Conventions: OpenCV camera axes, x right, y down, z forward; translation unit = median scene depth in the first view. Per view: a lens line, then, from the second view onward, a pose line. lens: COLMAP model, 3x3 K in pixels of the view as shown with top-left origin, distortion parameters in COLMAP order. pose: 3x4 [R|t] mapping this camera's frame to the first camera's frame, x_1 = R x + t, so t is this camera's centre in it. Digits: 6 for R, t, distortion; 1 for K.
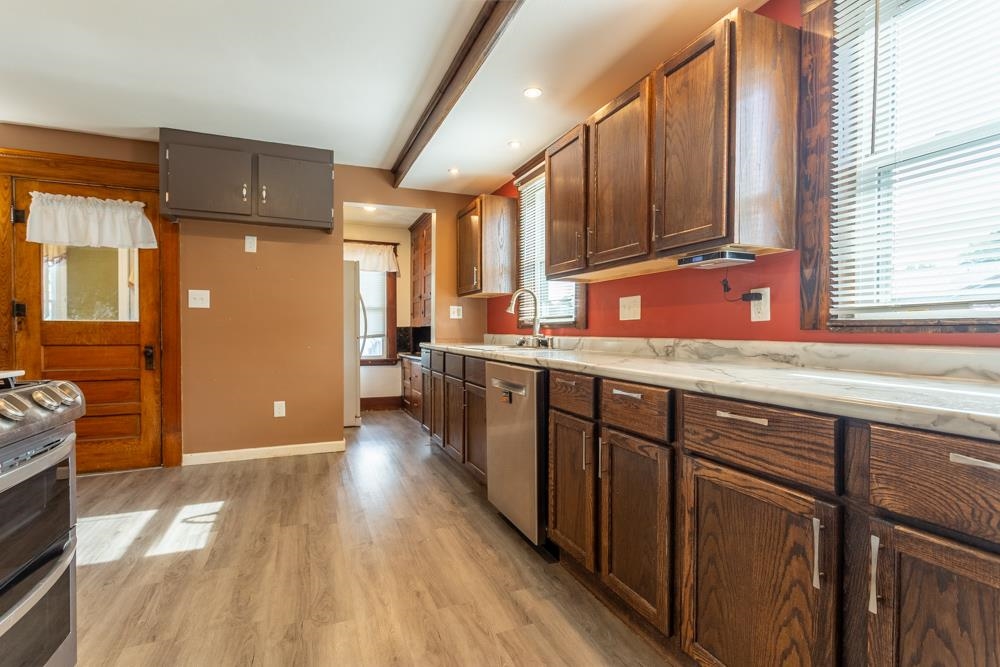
lens RADIAL K [[484.6, 0, 495.6], [0, 484.6, 332.8], [0, 0, 1]] dist [-0.003262, -0.000535]
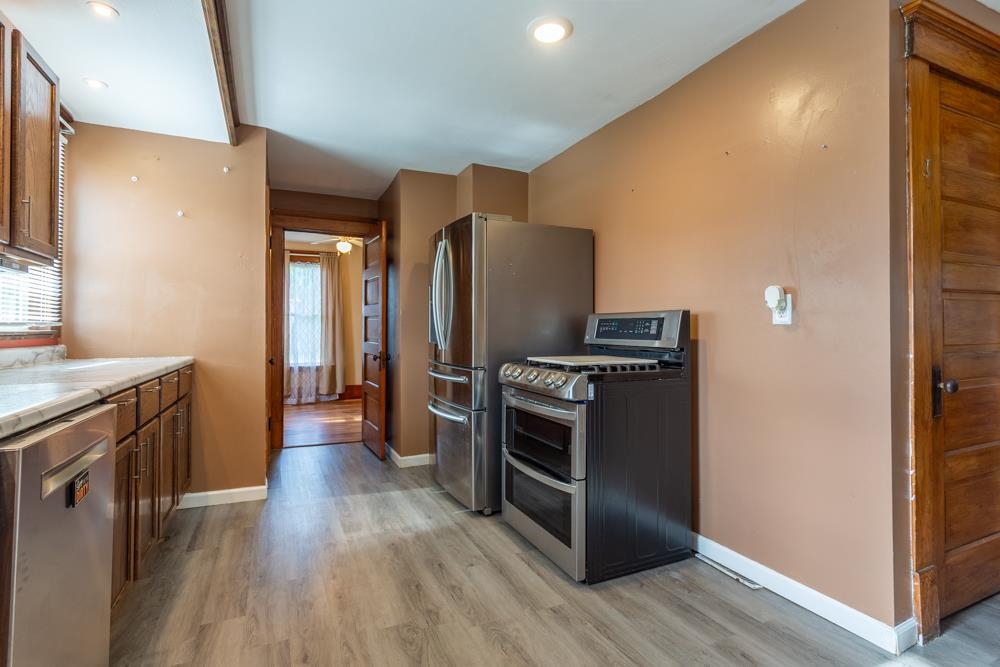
lens RADIAL K [[484.6, 0, 502.2], [0, 484.6, 330.6], [0, 0, 1]] dist [-0.003262, -0.000535]
pose [[-0.998186, -0.001475, -0.060195, -0.264854], [-0.001453, 0.999999, -0.000407, -0.014575], [0.060195, -0.000319, -0.998187, 1.094606]]
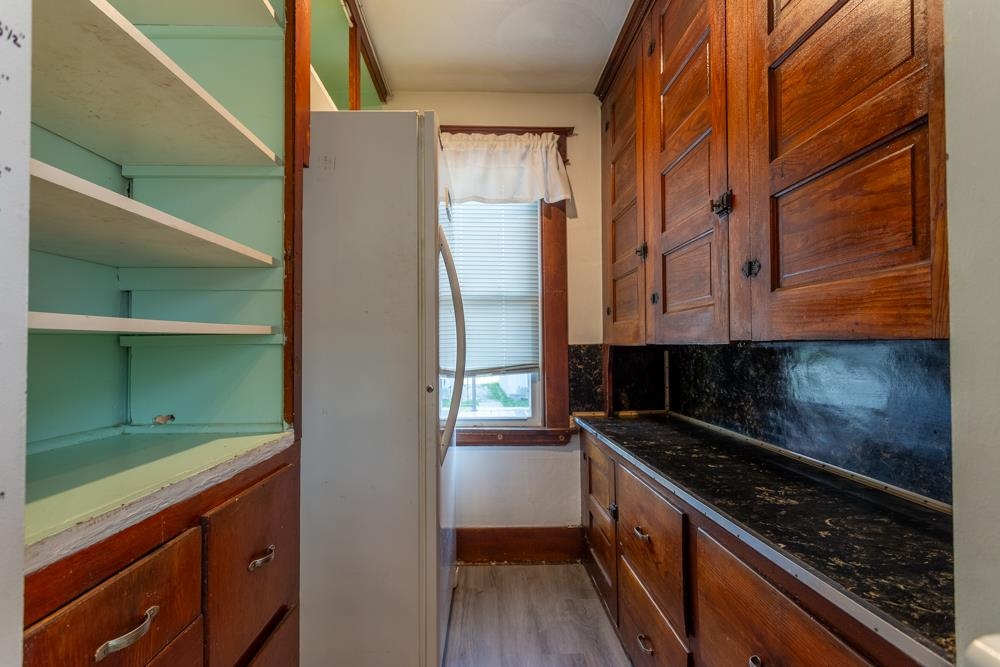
lens RADIAL K [[484.6, 0, 499.0], [0, 484.6, 334.1], [0, 0, 1]] dist [-0.003262, -0.000535]
pose [[0.942727, -0.011735, -0.333360, -0.130857], [0.005786, 0.999806, -0.018835, -0.014799], [0.333516, 0.015827, 0.942612, 0.635760]]
